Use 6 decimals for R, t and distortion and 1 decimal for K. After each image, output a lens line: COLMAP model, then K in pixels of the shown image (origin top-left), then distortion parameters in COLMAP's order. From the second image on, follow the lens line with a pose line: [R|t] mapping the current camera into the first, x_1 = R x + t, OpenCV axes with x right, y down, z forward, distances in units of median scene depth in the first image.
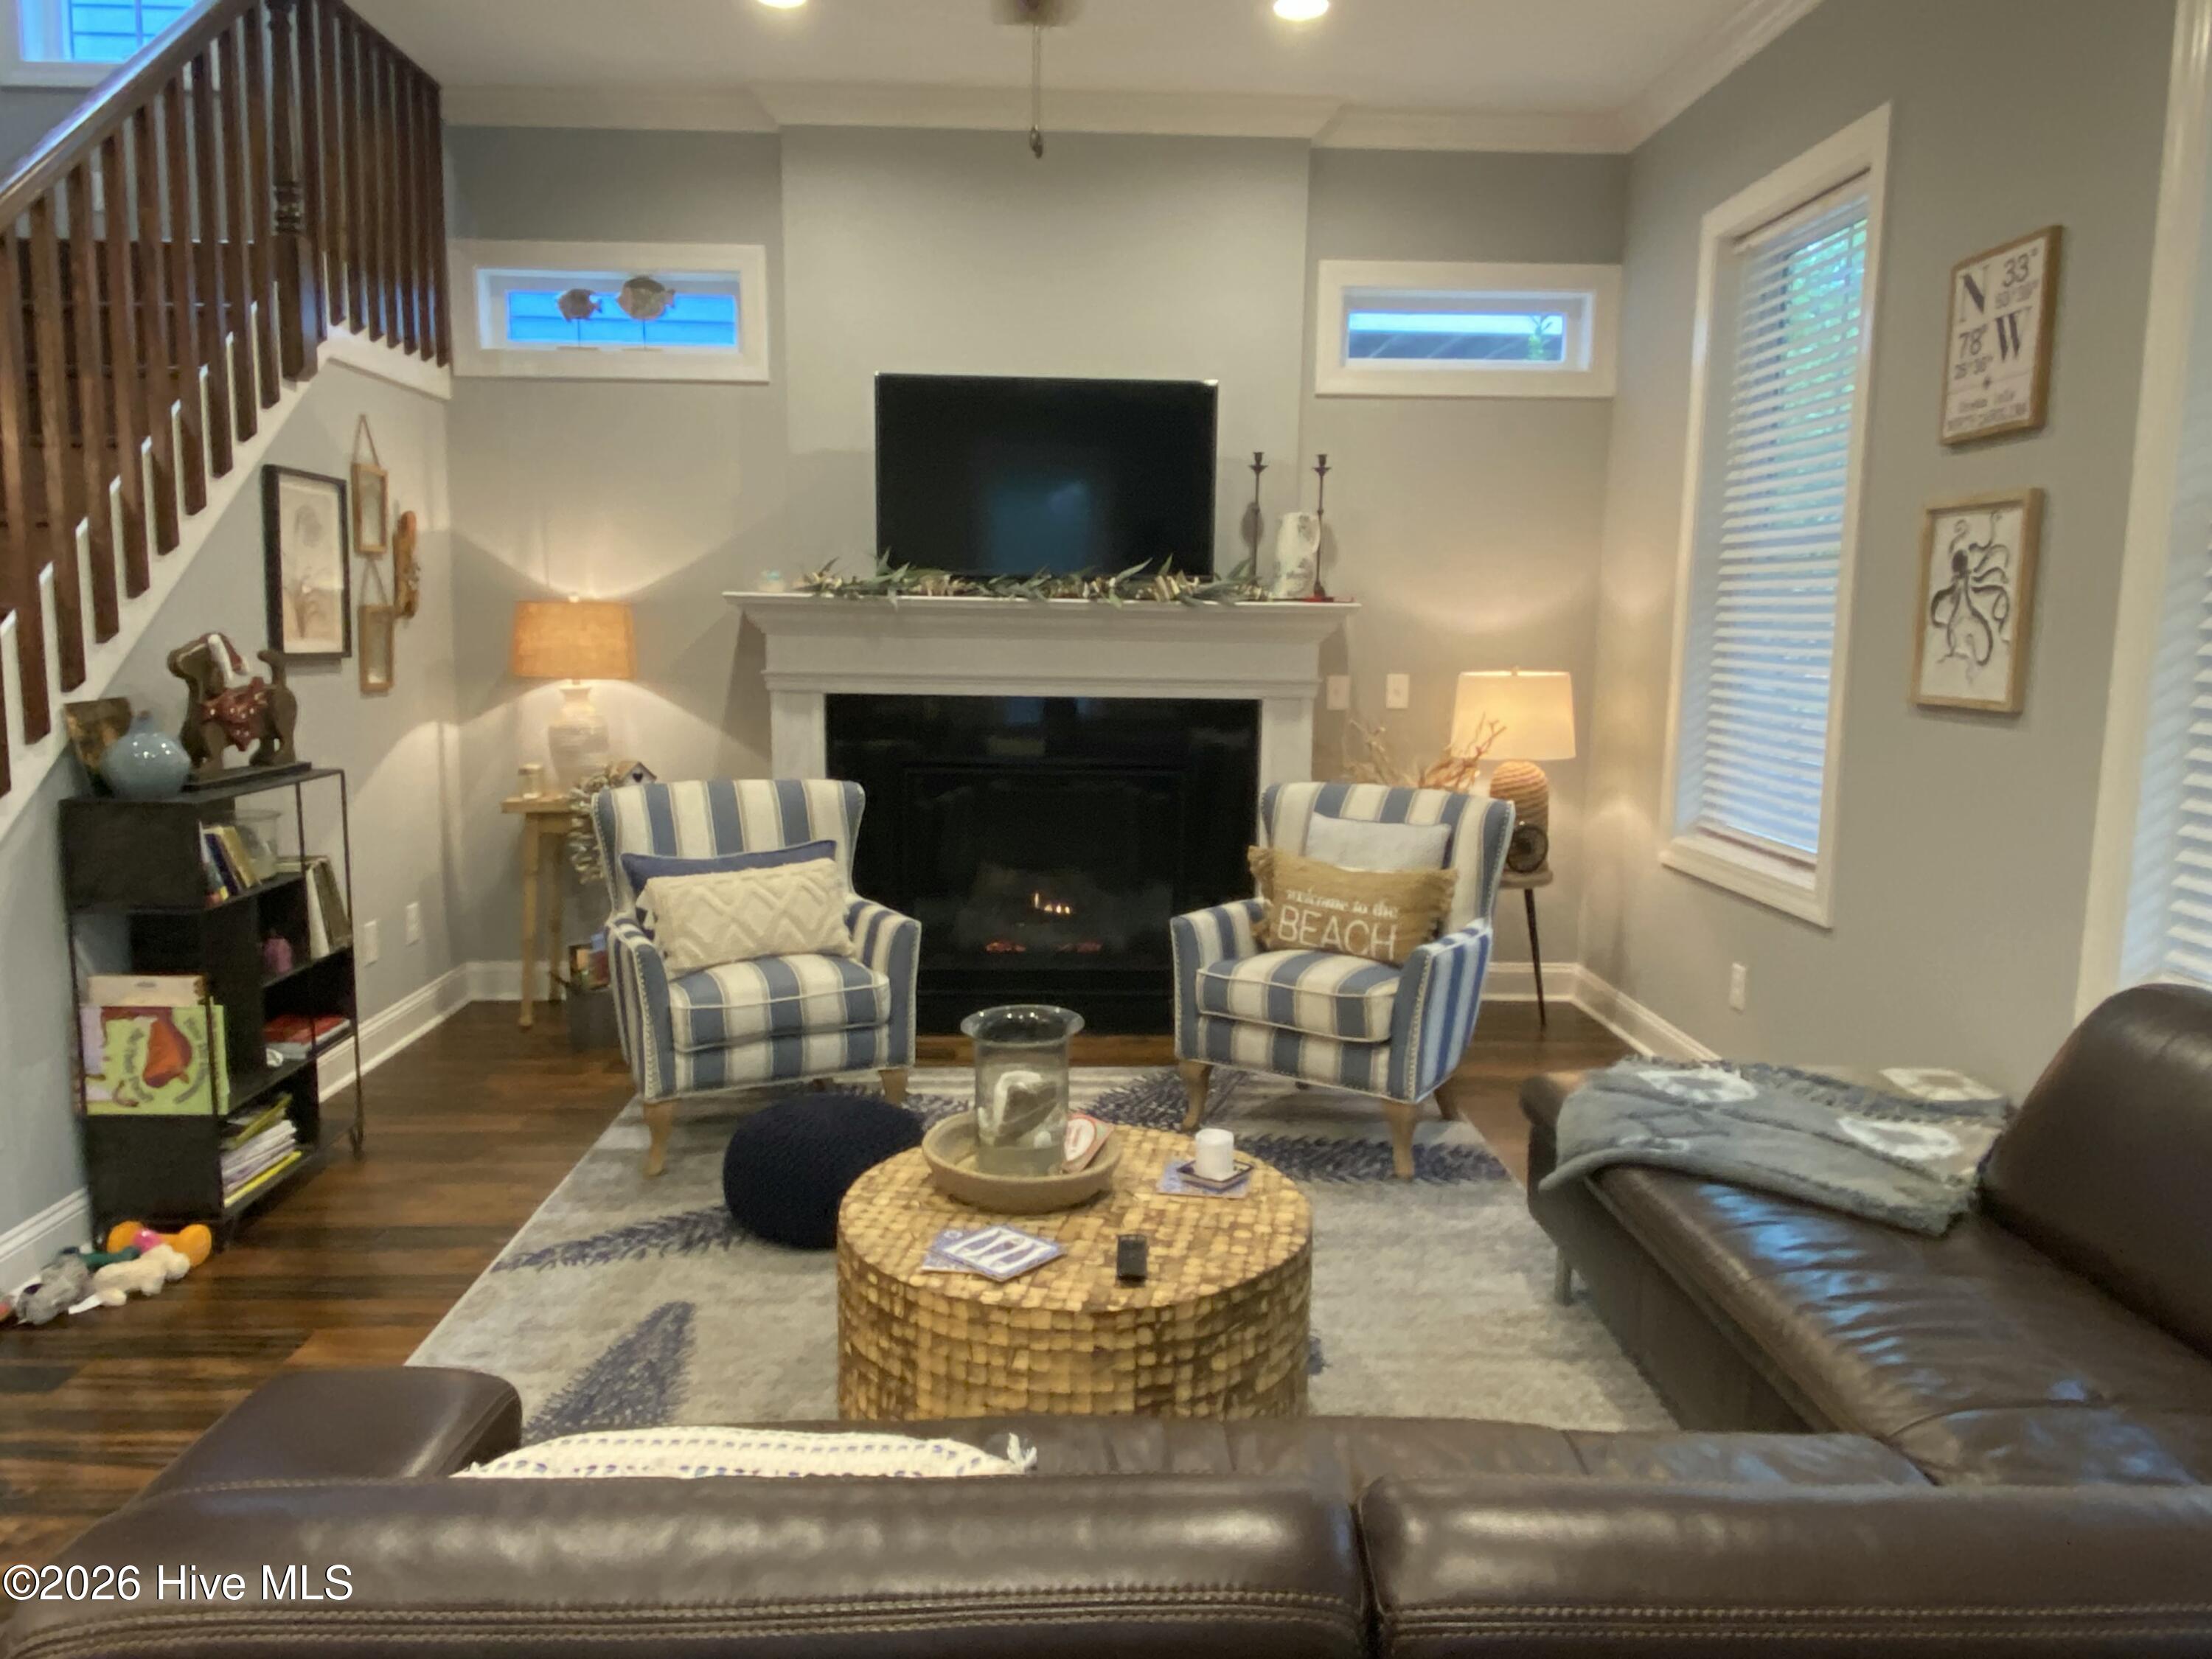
lens RADIAL K [[1513.0, 0, 1106.0], [0, 1513.0, 829.5], [0, 0, 1]] dist [0.102412, -0.131723]
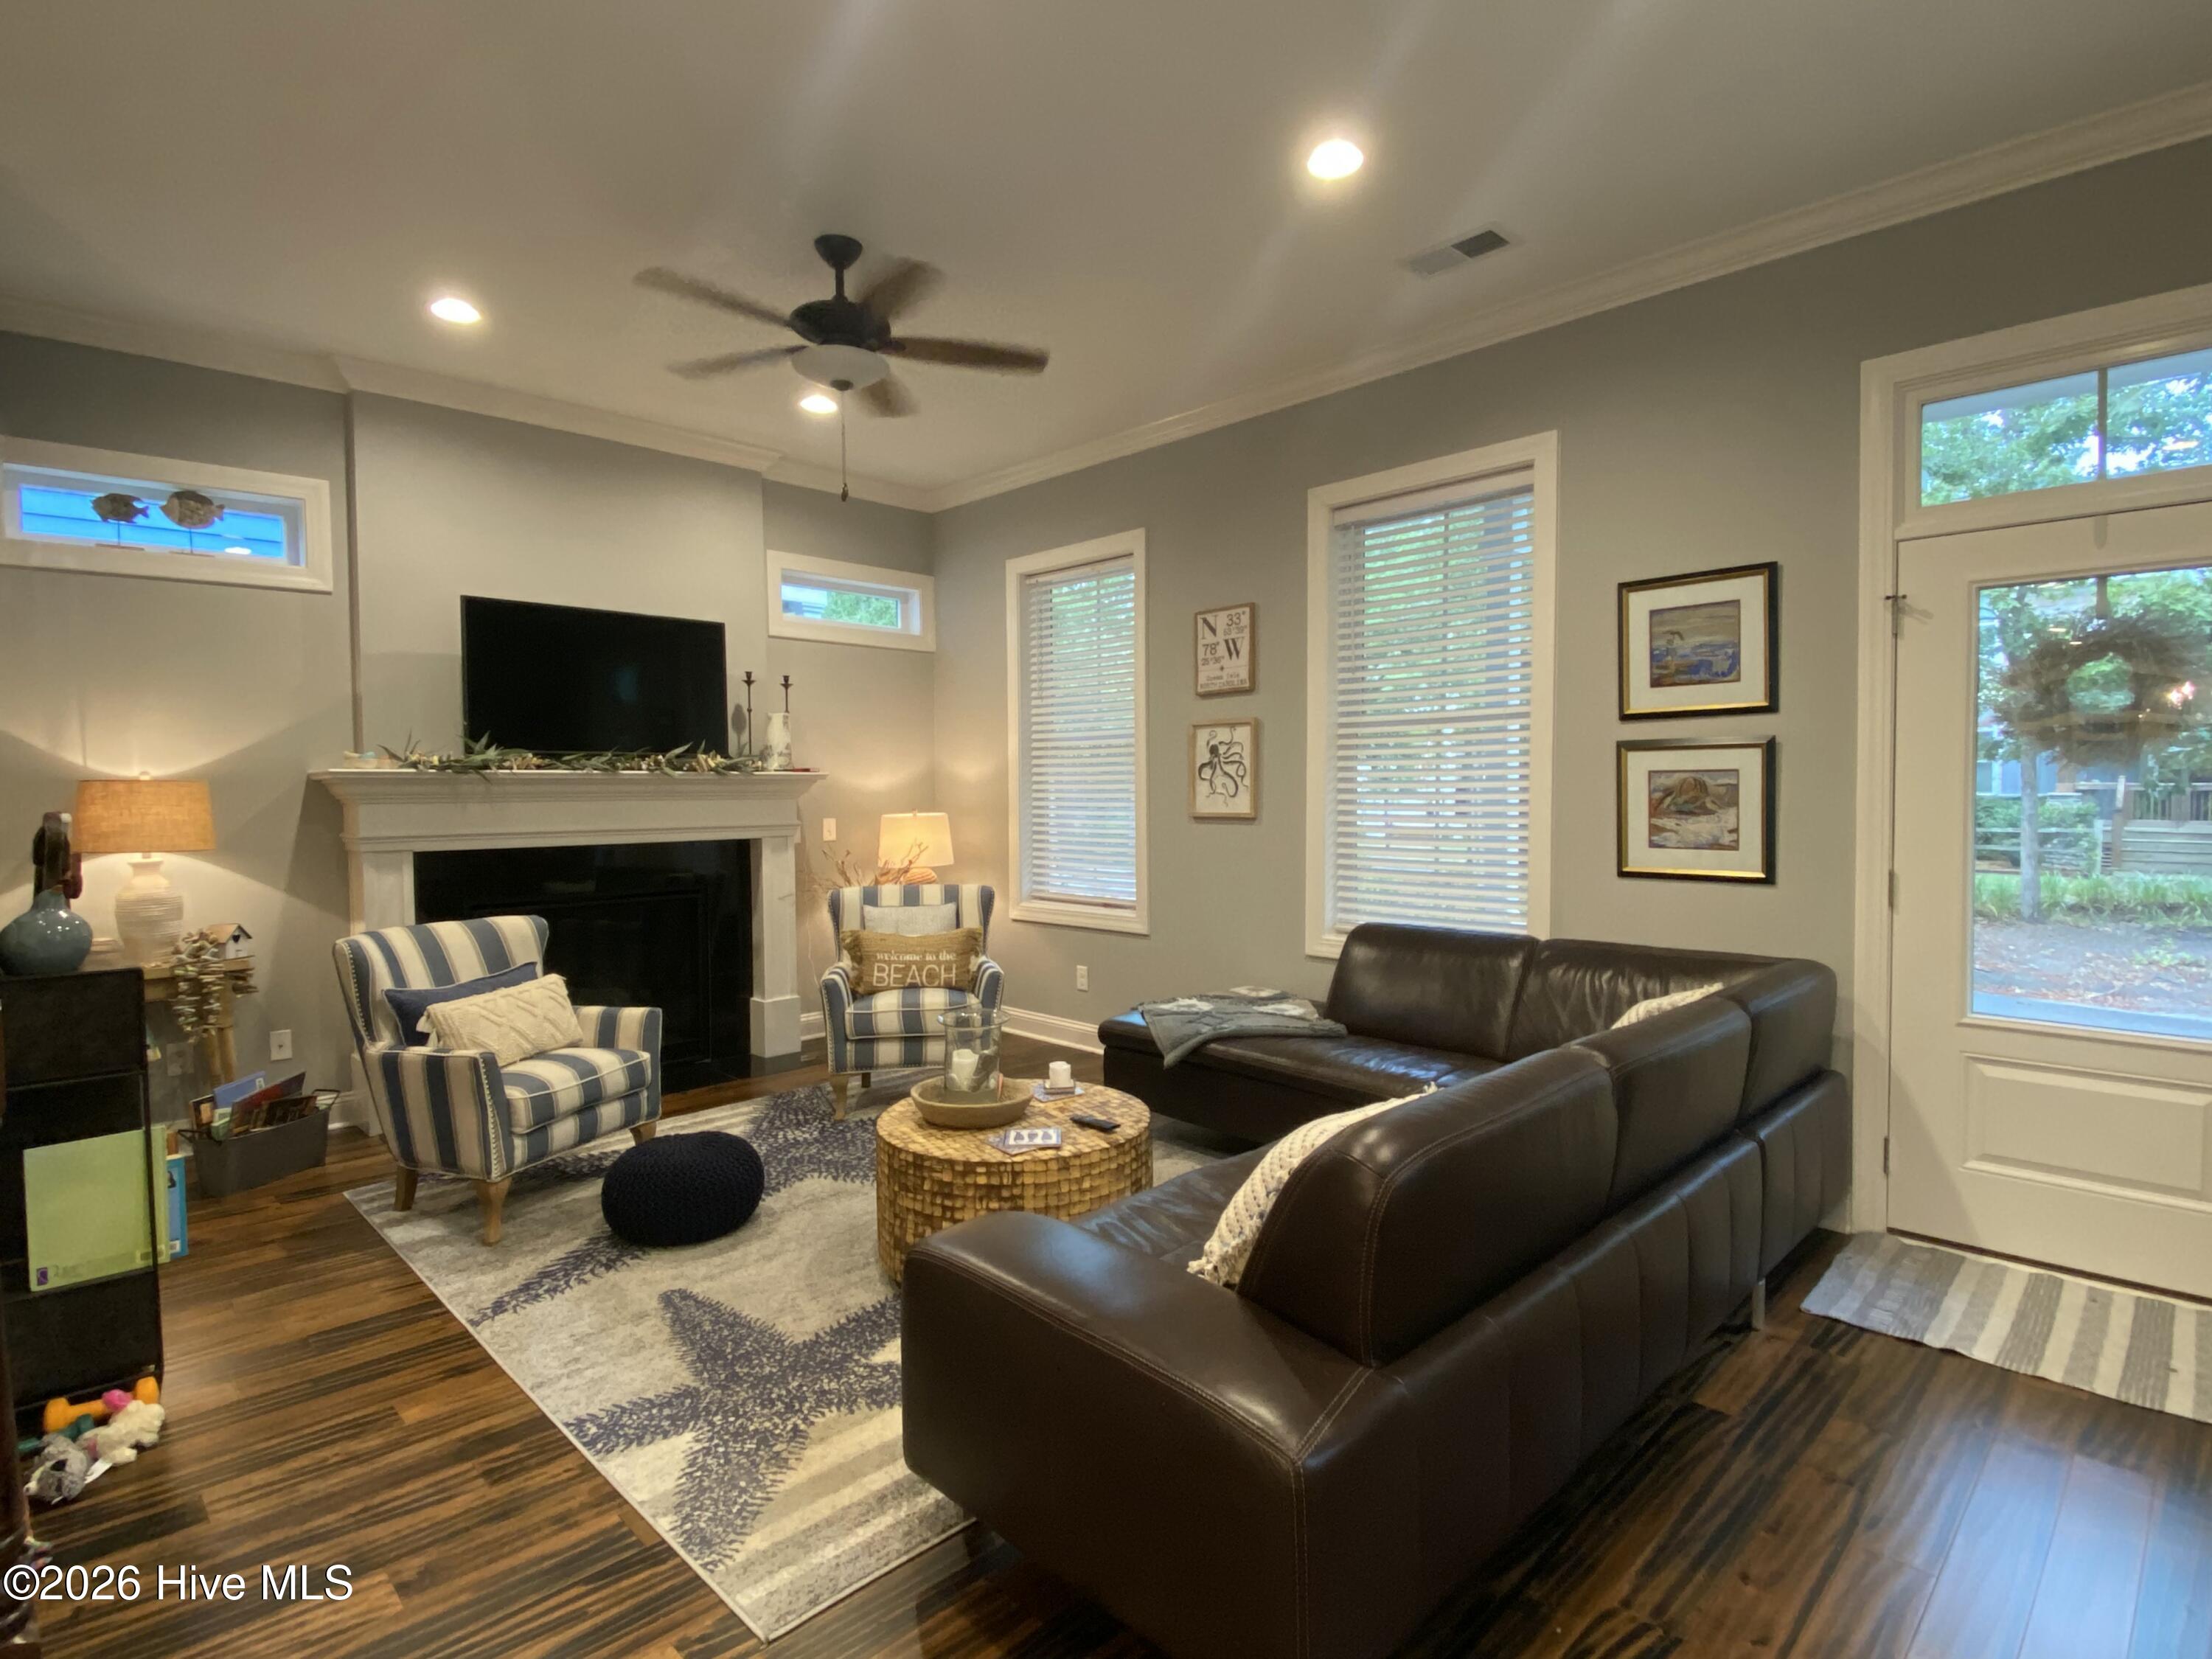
lens RADIAL K [[1135.1, 0, 1107.8], [0, 1135.1, 843.7], [0, 0, 1]] dist [0.034881, -0.041884]
pose [[0.727548, -0.053748, 0.683949, -0.540057], [0.113200, 0.992667, -0.042407, 0.004606], [-0.676654, 0.108276, 0.728297, -0.025650]]
